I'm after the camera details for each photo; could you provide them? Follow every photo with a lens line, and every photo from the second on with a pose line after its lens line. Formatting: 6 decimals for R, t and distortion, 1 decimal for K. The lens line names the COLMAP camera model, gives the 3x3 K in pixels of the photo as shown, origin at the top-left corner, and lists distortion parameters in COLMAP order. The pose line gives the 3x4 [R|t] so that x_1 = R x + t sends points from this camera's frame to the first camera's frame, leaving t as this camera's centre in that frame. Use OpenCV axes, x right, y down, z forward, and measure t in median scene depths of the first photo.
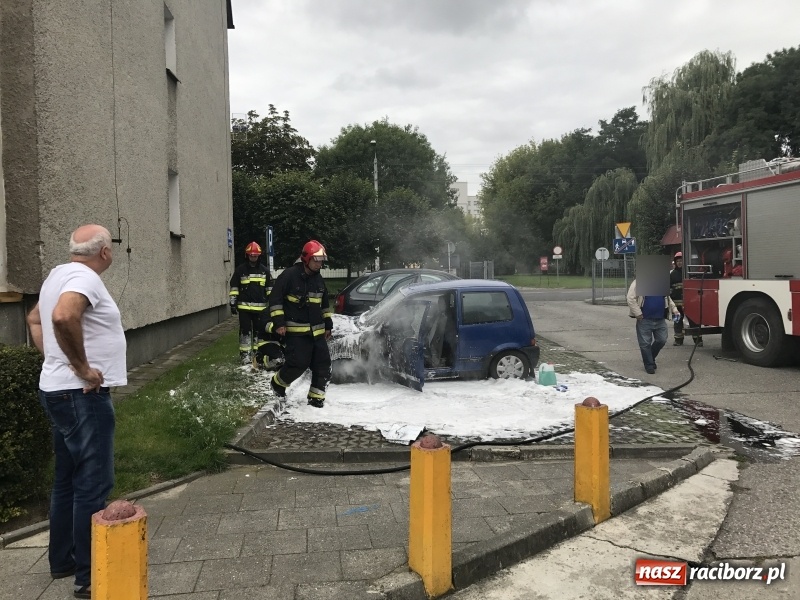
lens RADIAL K [[650.7, 0, 394.8], [0, 650.7, 281.9], [0, 0, 1]] dist [0.076739, -0.021736]
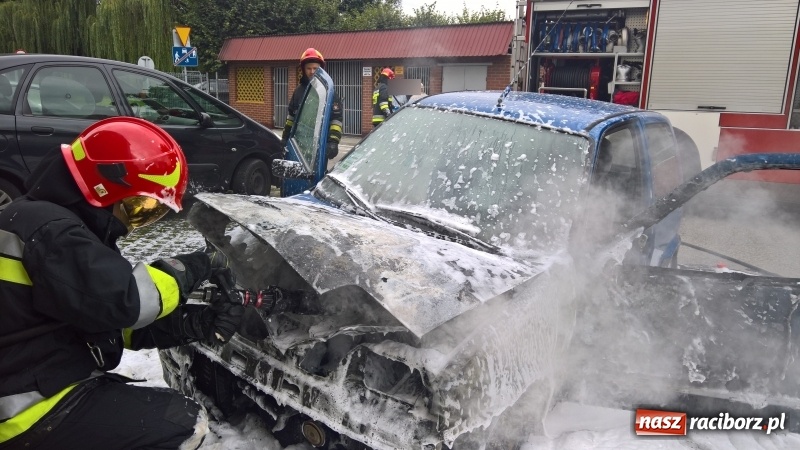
lens RADIAL K [[602.4, 0, 418.0], [0, 602.4, 225.1], [0, 0, 1]] dist [0.022325, -0.032756]
pose [[0.607577, -0.119376, 0.785239, -0.205290], [-0.038666, 0.983023, 0.179362, 0.011758], [-0.793319, -0.139338, 0.592646, 0.676887]]
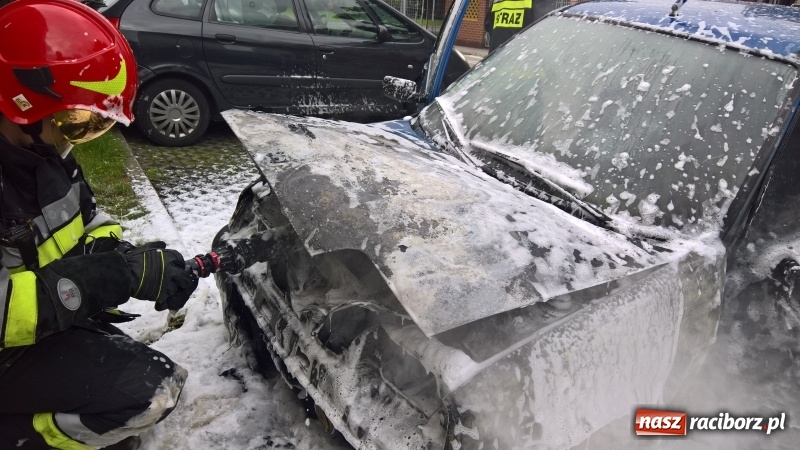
lens RADIAL K [[602.4, 0, 417.6], [0, 602.4, 229.0], [0, 0, 1]] dist [0.022325, -0.032756]
pose [[0.848214, -0.117118, 0.516543, -0.143426], [-0.064942, 0.944891, 0.320879, 0.014131], [-0.525657, -0.305719, 0.793864, 0.684264]]
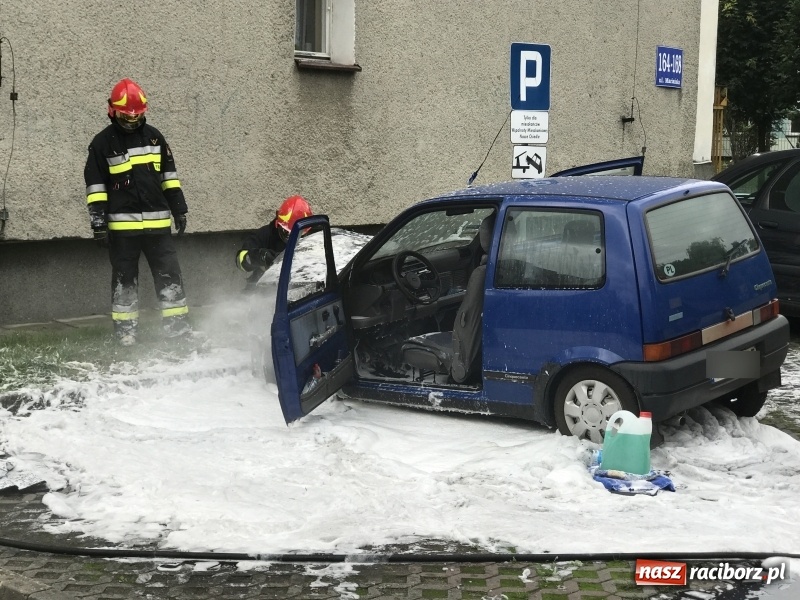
lens RADIAL K [[1432.4, 0, 398.6], [0, 1432.4, 296.3], [0, 0, 1]] dist [0.003577, 0.000000]
pose [[0.717714, 0.102742, -0.688717, 0.498181], [-0.038451, 0.993394, 0.108123, -0.016403], [0.695275, -0.051119, 0.716923, 0.242600]]
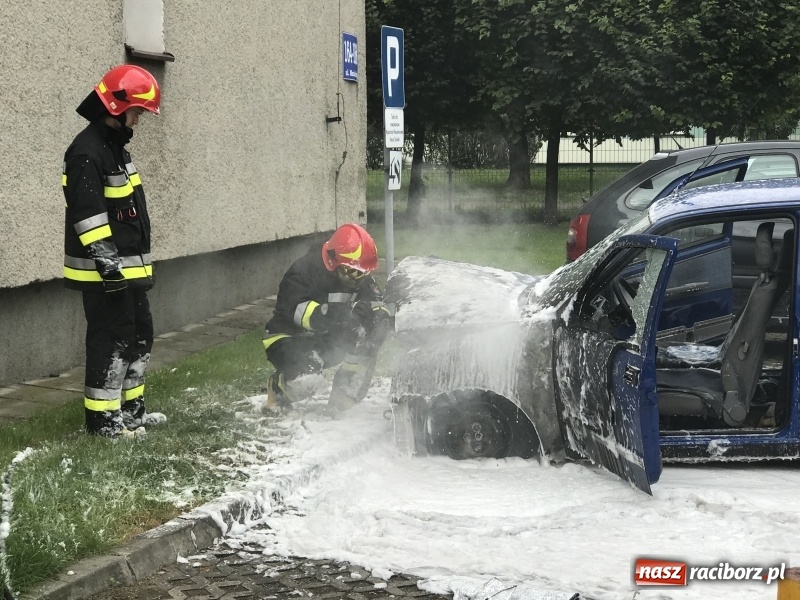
lens RADIAL K [[1752.0, 0, 396.2], [0, 1752.0, 299.4], [0, 0, 1]] dist [-0.043514, 0.000000]
pose [[0.955907, 0.031578, -0.291967, 0.121712], [-0.010431, 0.997225, 0.073707, -0.003904], [0.293485, -0.067412, 0.953584, 0.040640]]
